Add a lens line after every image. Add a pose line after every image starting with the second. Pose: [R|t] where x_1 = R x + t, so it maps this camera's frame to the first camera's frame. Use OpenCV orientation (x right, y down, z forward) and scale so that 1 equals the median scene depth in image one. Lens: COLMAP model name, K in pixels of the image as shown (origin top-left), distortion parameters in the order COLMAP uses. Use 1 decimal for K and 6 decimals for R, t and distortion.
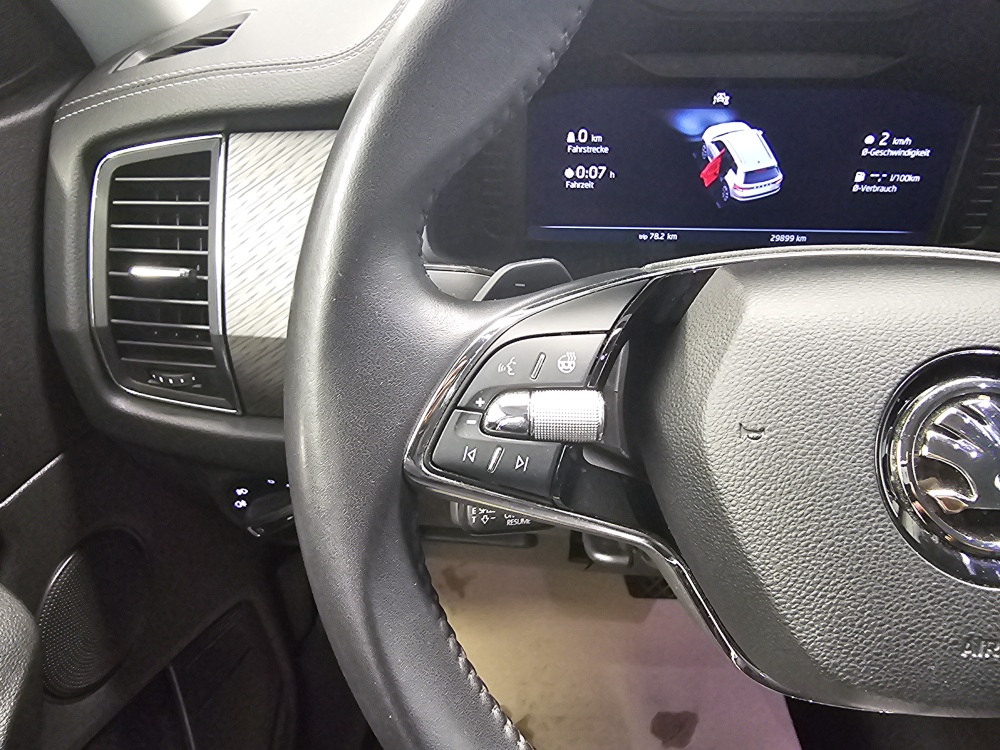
lens RADIAL K [[689.8, 0, 493.7], [0, 689.8, 365.6], [0, 0, 1]] dist [-0.001253, -0.000761]
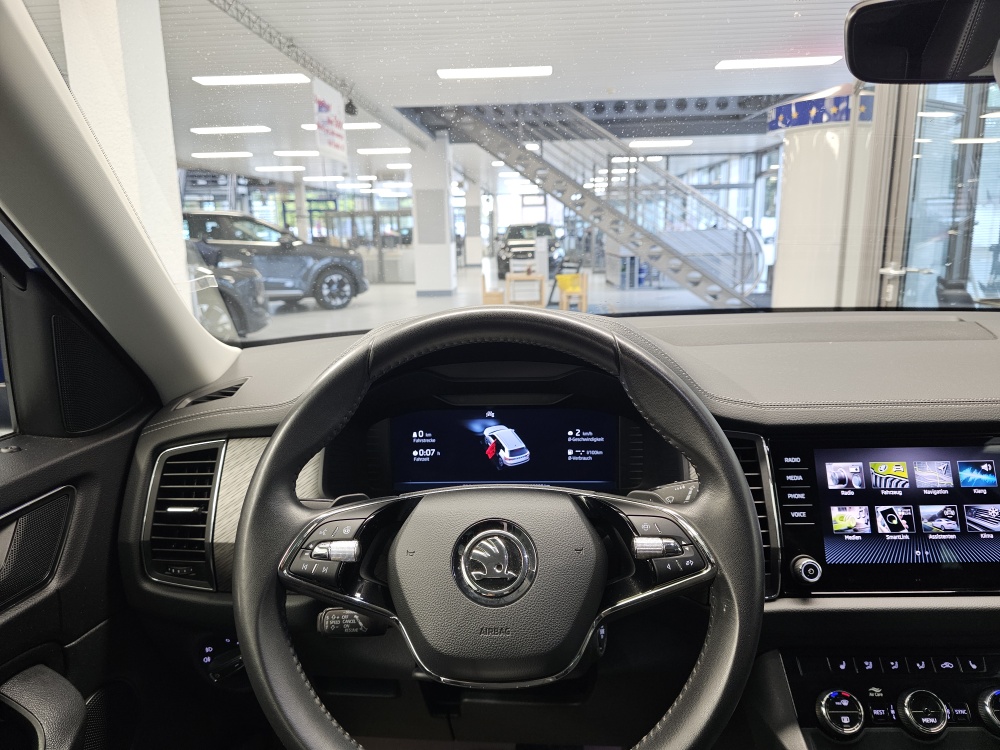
lens RADIAL K [[681.3, 0, 499.2], [0, 681.3, 364.1], [0, 0, 1]] dist [0.056734, -0.062437]
pose [[0.999729, -0.017304, 0.015592, 0.359880], [0.021901, 0.926227, -0.376328, 0.221047], [-0.007930, 0.376568, 0.926355, -0.901446]]
